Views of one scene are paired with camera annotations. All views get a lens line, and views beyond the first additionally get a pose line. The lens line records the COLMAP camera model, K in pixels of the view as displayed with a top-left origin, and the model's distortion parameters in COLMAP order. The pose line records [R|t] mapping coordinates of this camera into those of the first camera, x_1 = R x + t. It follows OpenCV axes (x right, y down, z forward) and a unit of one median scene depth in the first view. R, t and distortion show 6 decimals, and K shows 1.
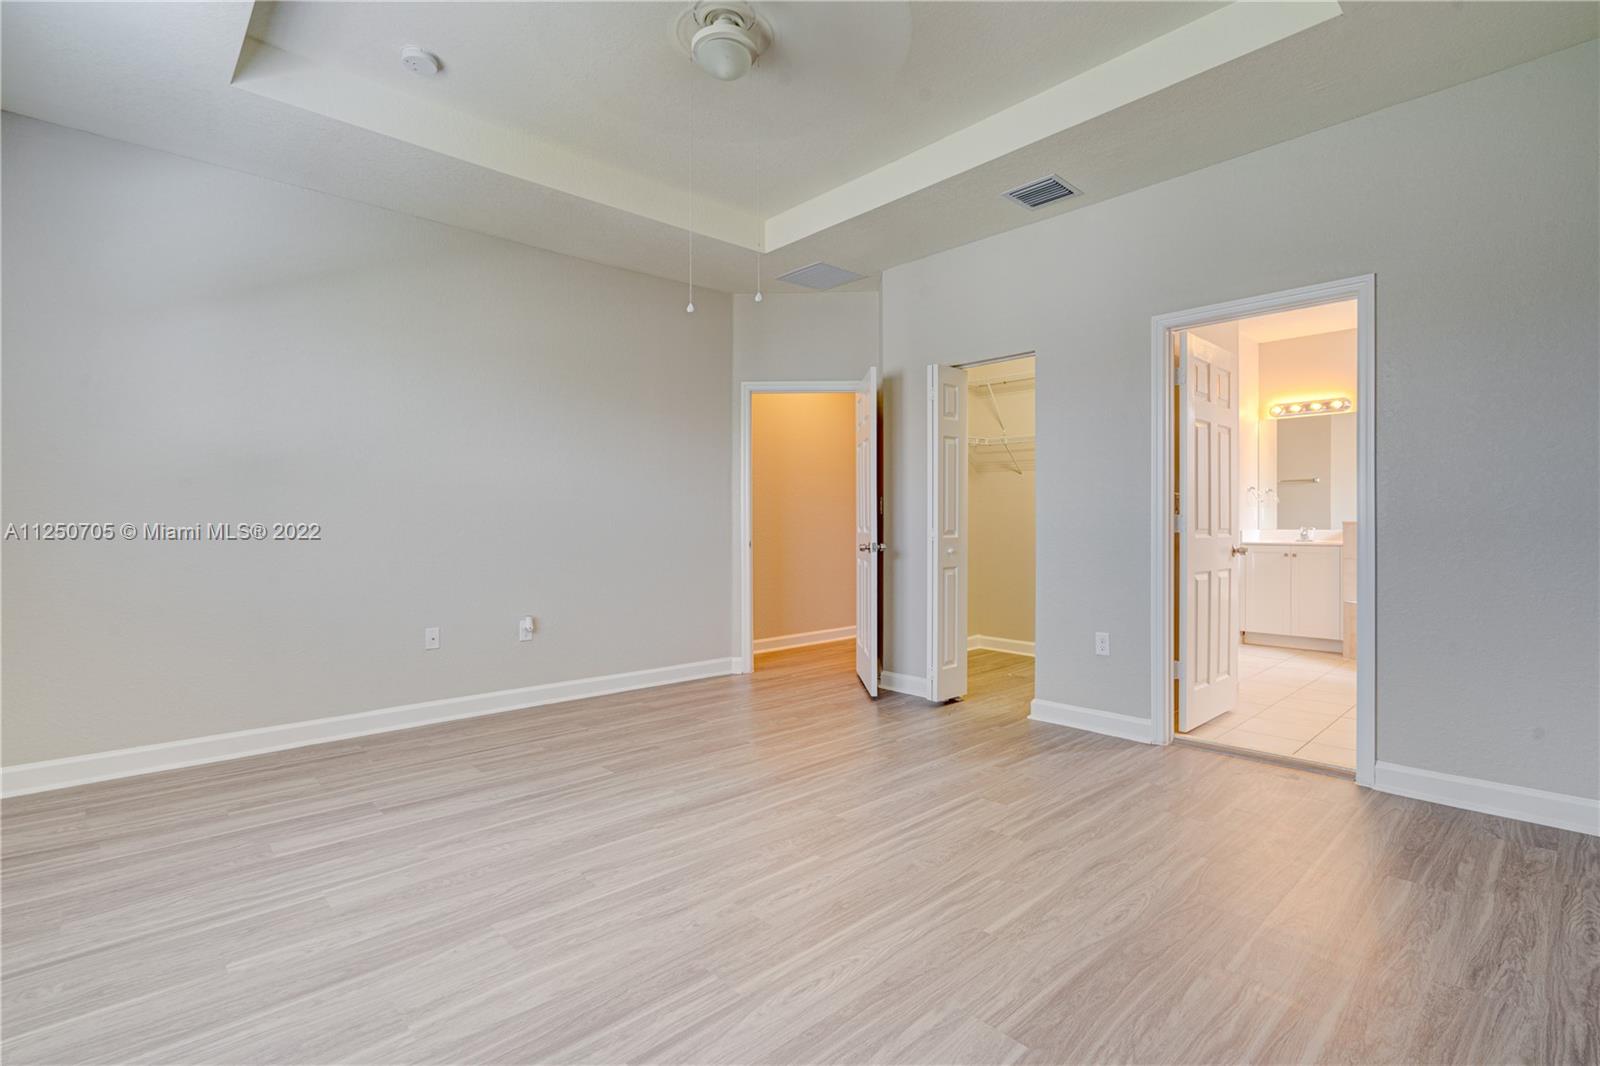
lens RADIAL K [[744.4, 0, 802.6], [0, 744.4, 523.2], [0, 0, 1]] dist [-0.000050, -0.000962]
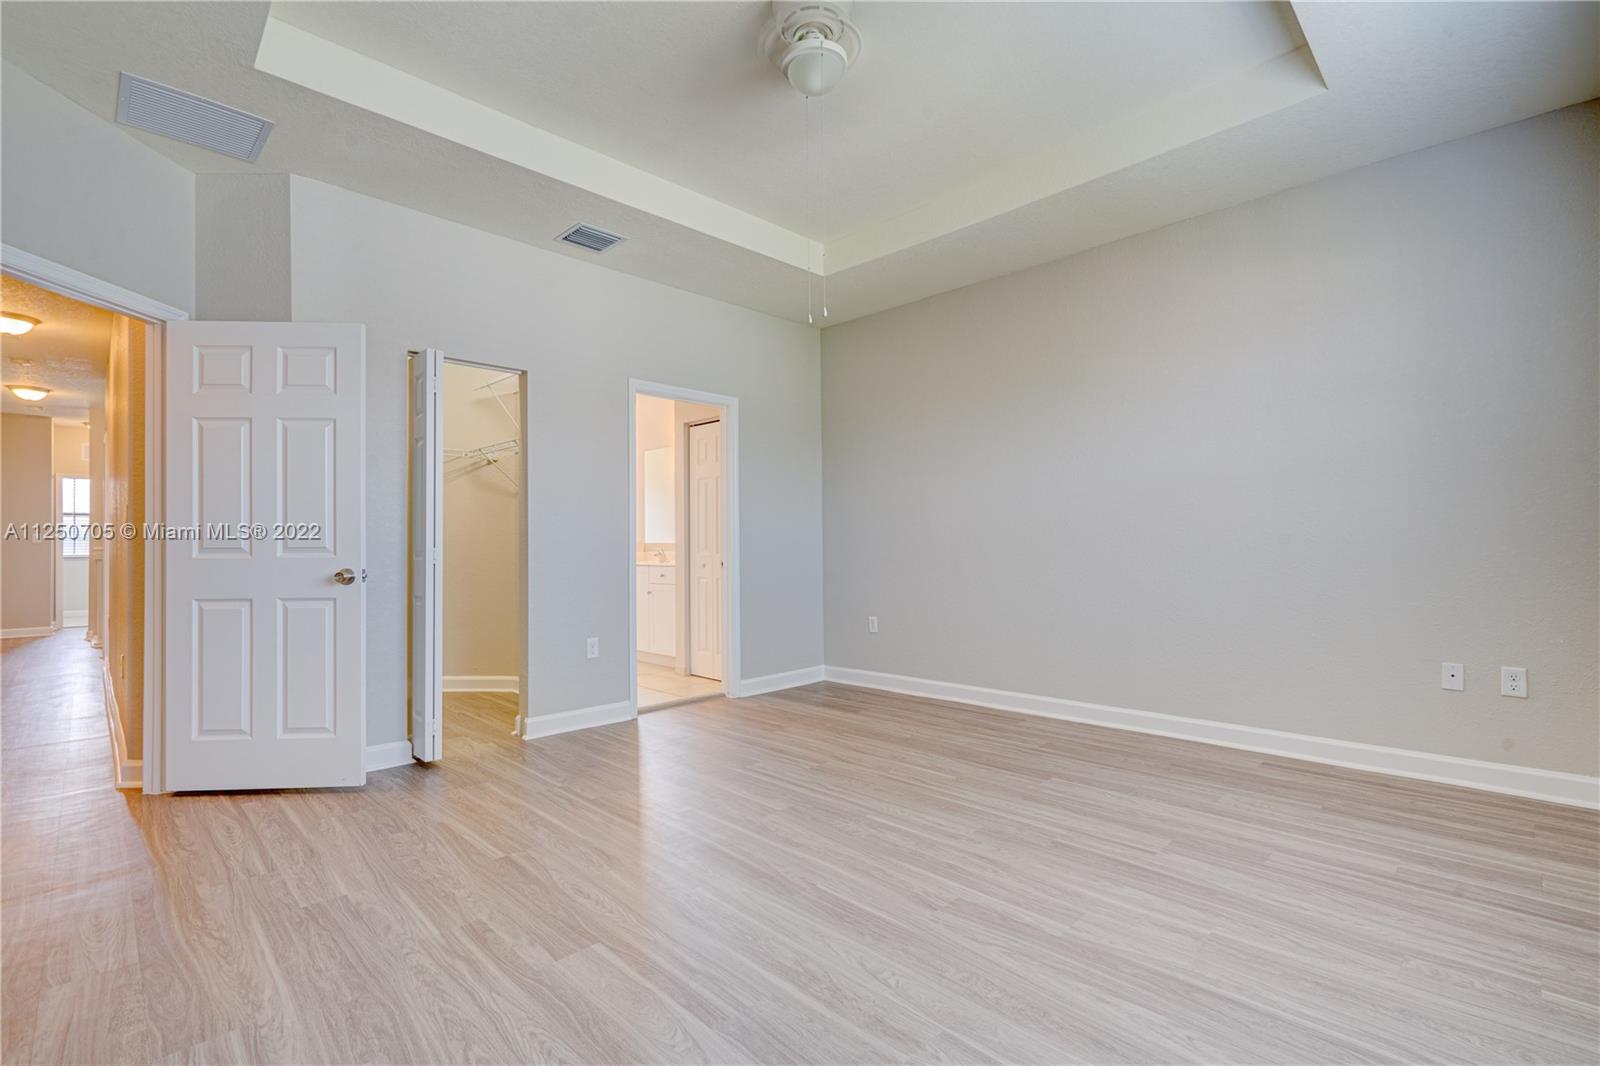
lens RADIAL K [[720.9, 0, 800.6], [0, 720.9, 539.7], [0, 0, 1]] dist [-0.004730, 0.000713]
pose [[-0.026497, 0.010463, 0.999594, -1.010647], [0.004320, 0.999937, -0.010352, 0.011442], [-0.999640, 0.004044, -0.026540, 1.002482]]
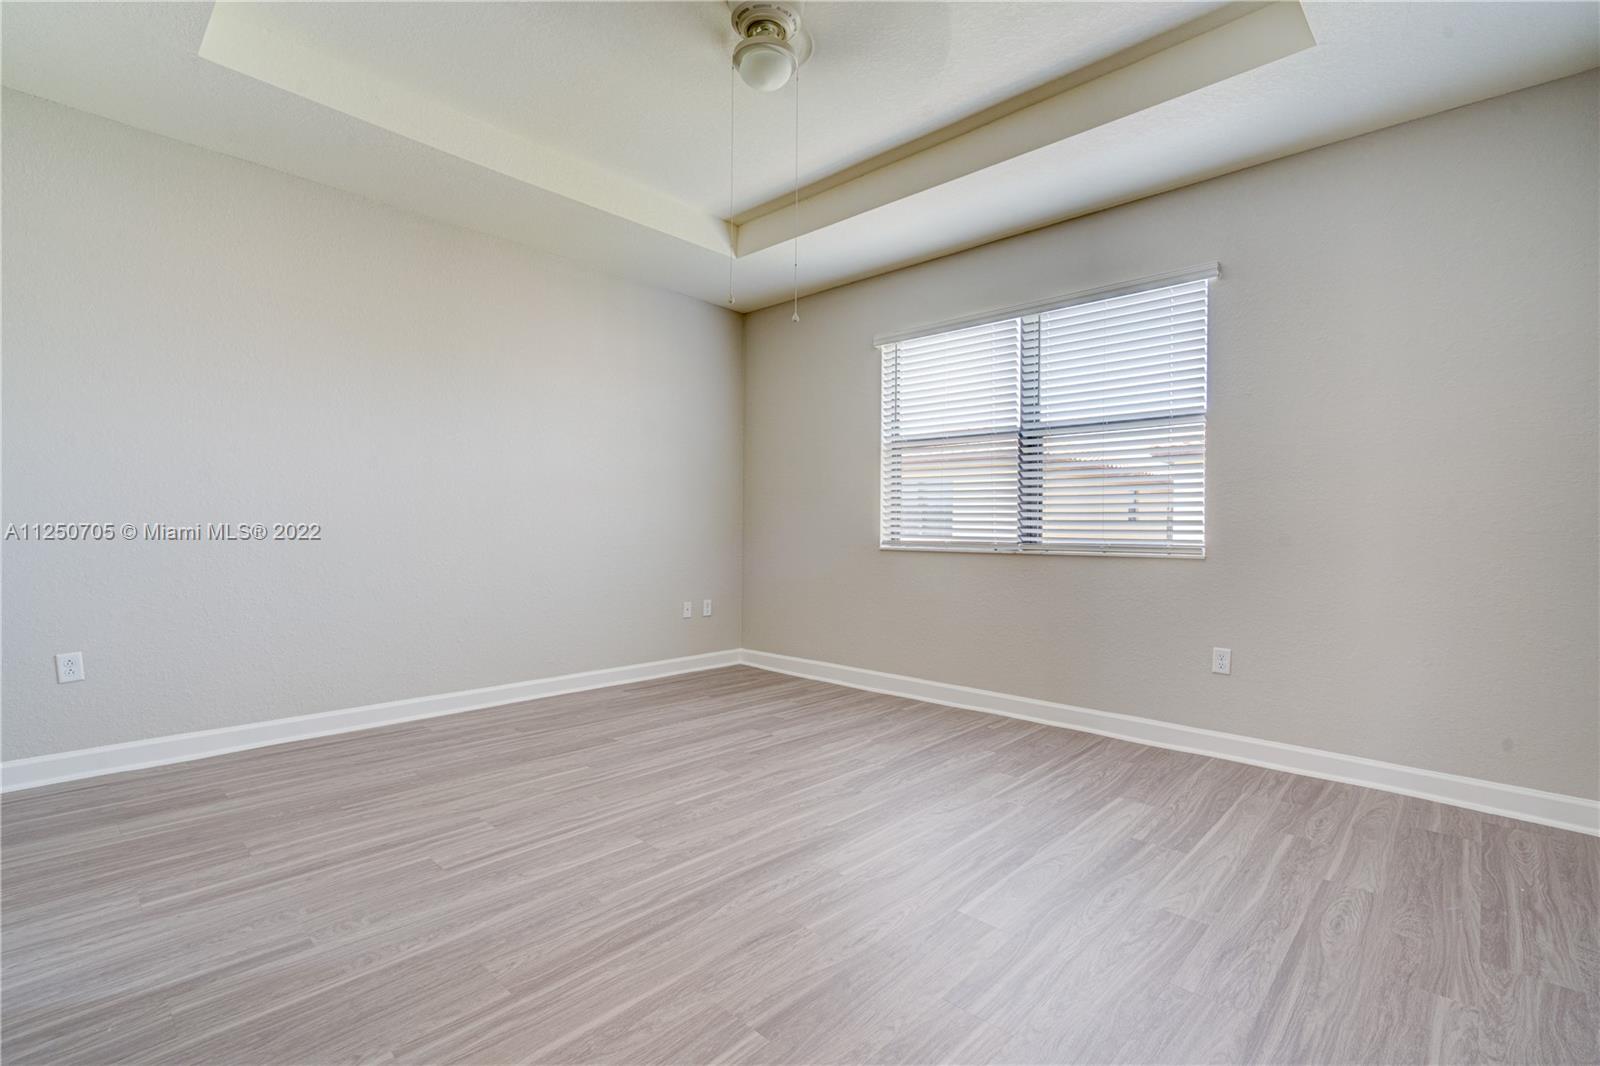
lens RADIAL K [[720.9, 0, 800.6], [0, 720.9, 539.7], [0, 0, 1]] dist [-0.004730, 0.000713]
pose [[-0.998035, -0.007461, -0.062211, -0.090883], [-0.007886, 0.999947, 0.006600, 0.014749], [0.062159, 0.007077, -0.998041, 1.902683]]
